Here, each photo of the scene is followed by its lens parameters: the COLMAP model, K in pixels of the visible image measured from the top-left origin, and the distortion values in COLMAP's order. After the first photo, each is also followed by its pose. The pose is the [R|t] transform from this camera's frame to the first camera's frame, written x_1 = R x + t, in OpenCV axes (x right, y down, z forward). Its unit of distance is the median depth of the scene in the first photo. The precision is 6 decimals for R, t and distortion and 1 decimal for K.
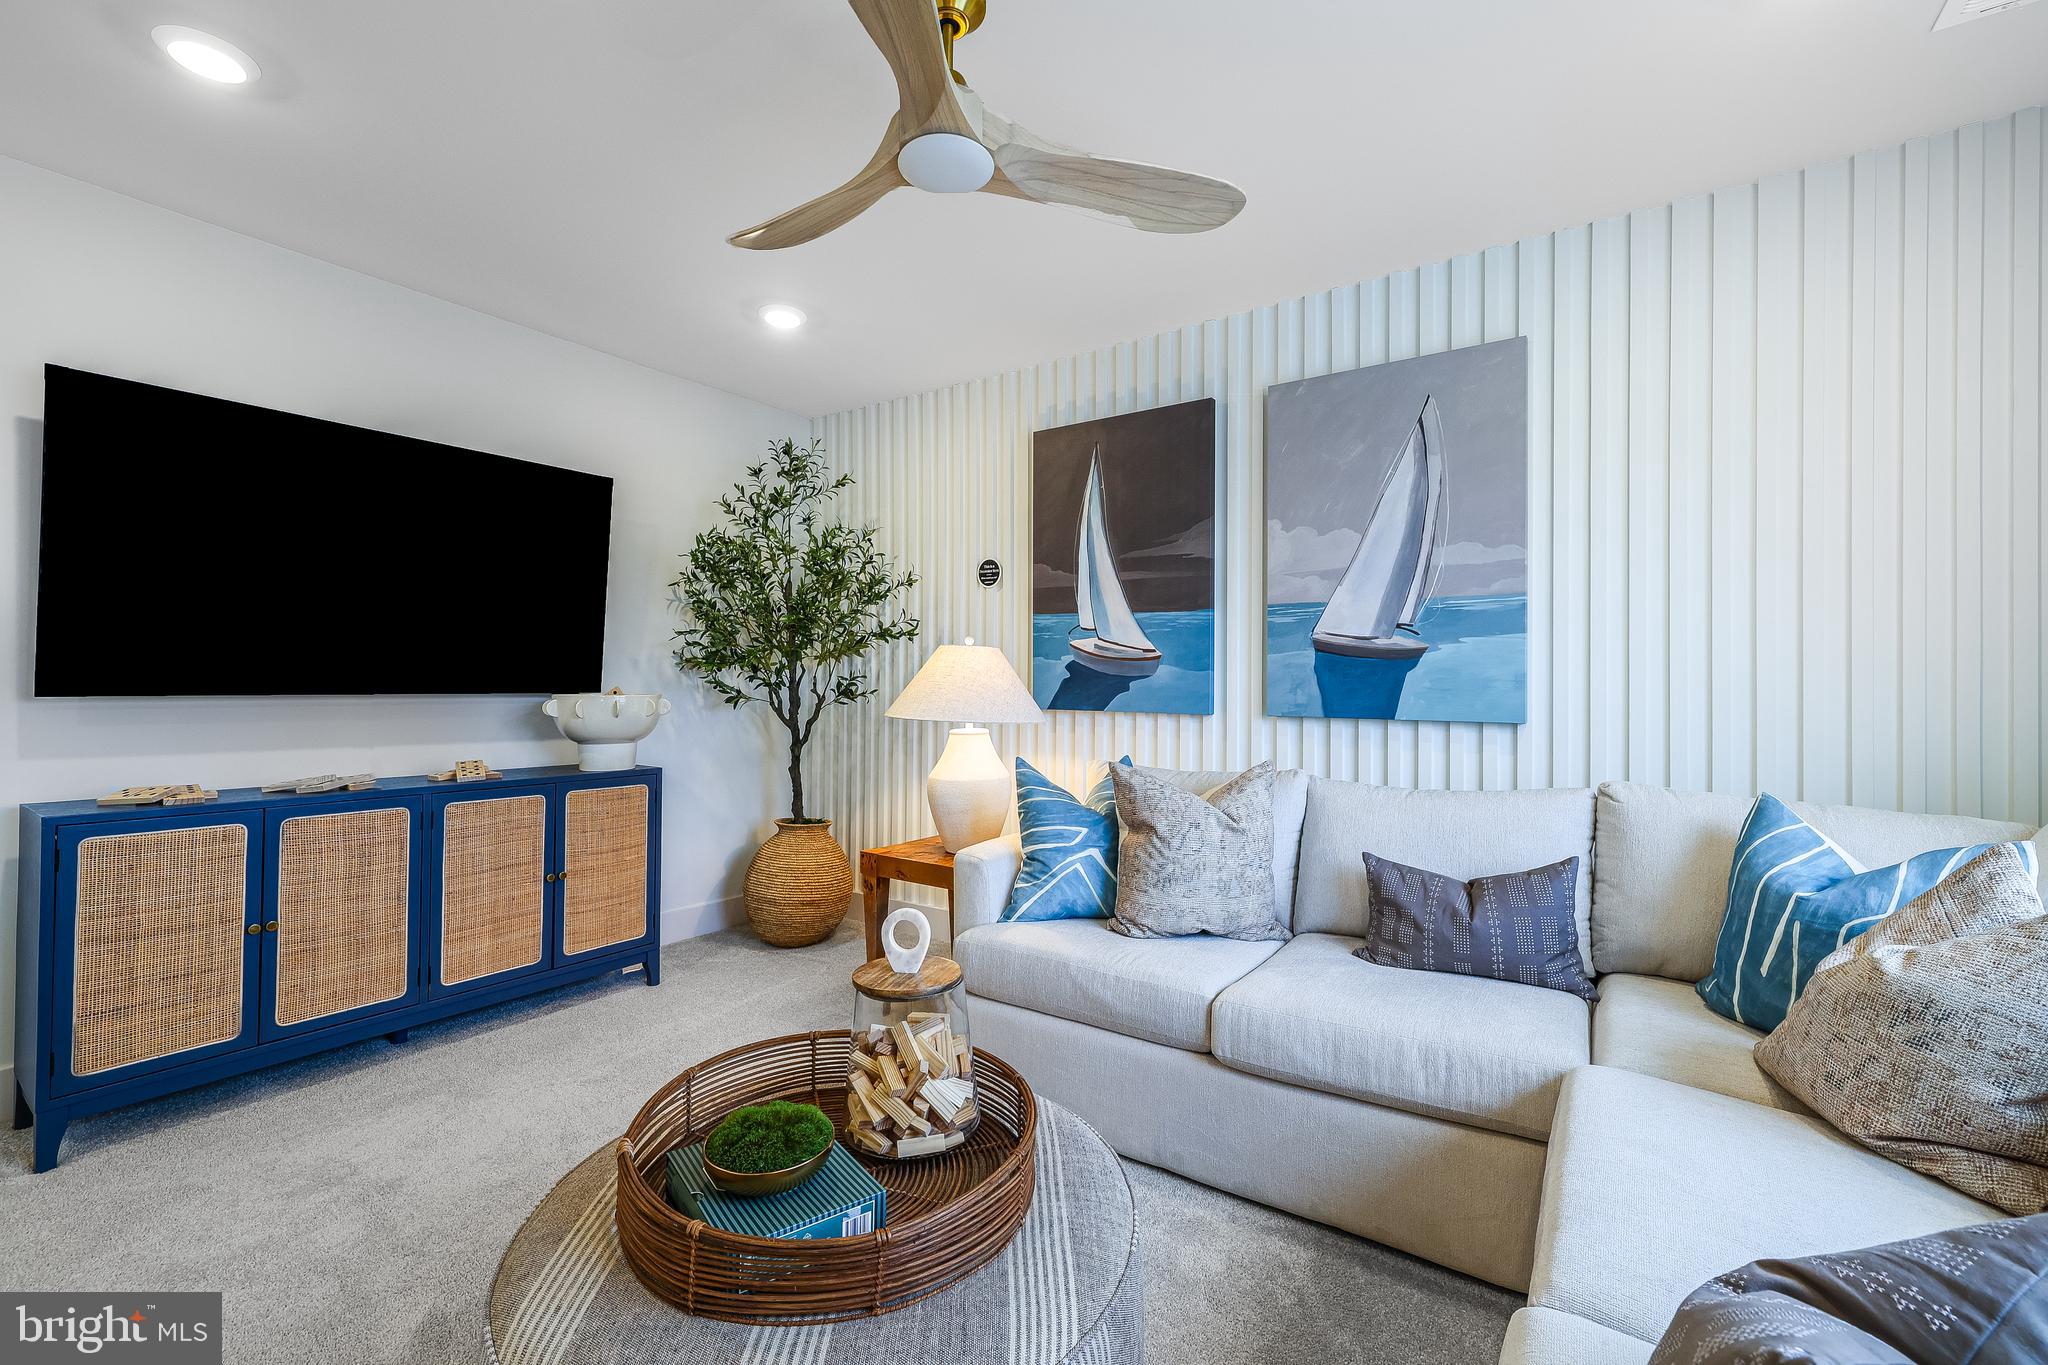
lens RADIAL K [[865.6, 0, 1024.3], [0, 865.6, 672.3], [0, 0, 1]] dist [-0.000370, -0.000173]
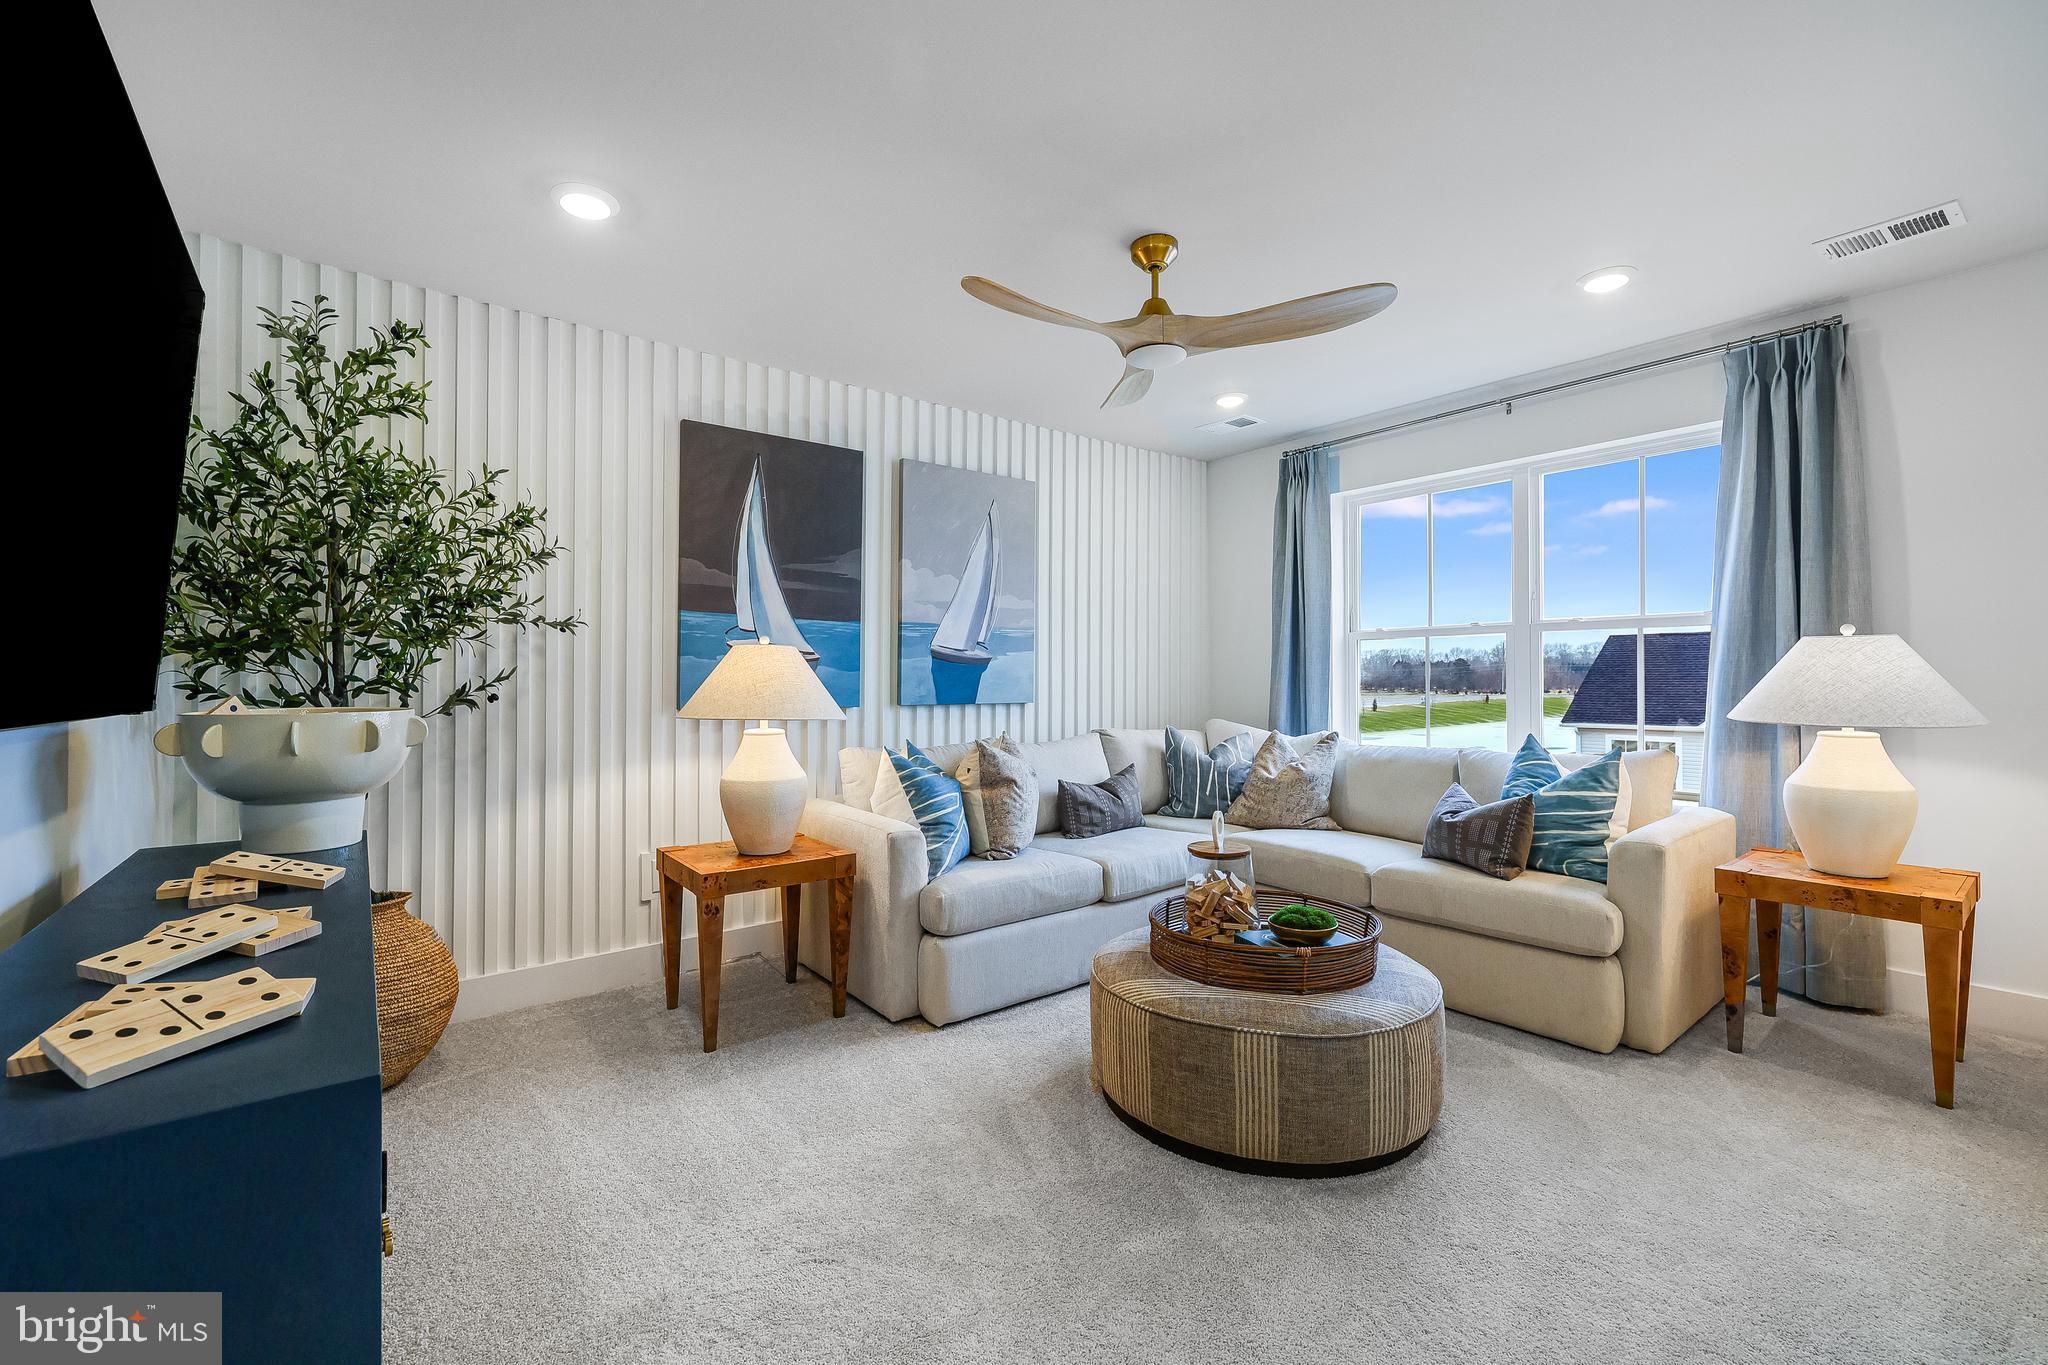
lens RADIAL K [[865.6, 0, 1024.3], [0, 865.6, 672.3], [0, 0, 1]] dist [-0.000370, -0.000173]
pose [[0.286388, 0.003346, 0.958108, -0.979453], [-0.004257, 0.999988, -0.002219, 0.001570], [-0.958104, -0.003443, 0.286399, 0.454033]]
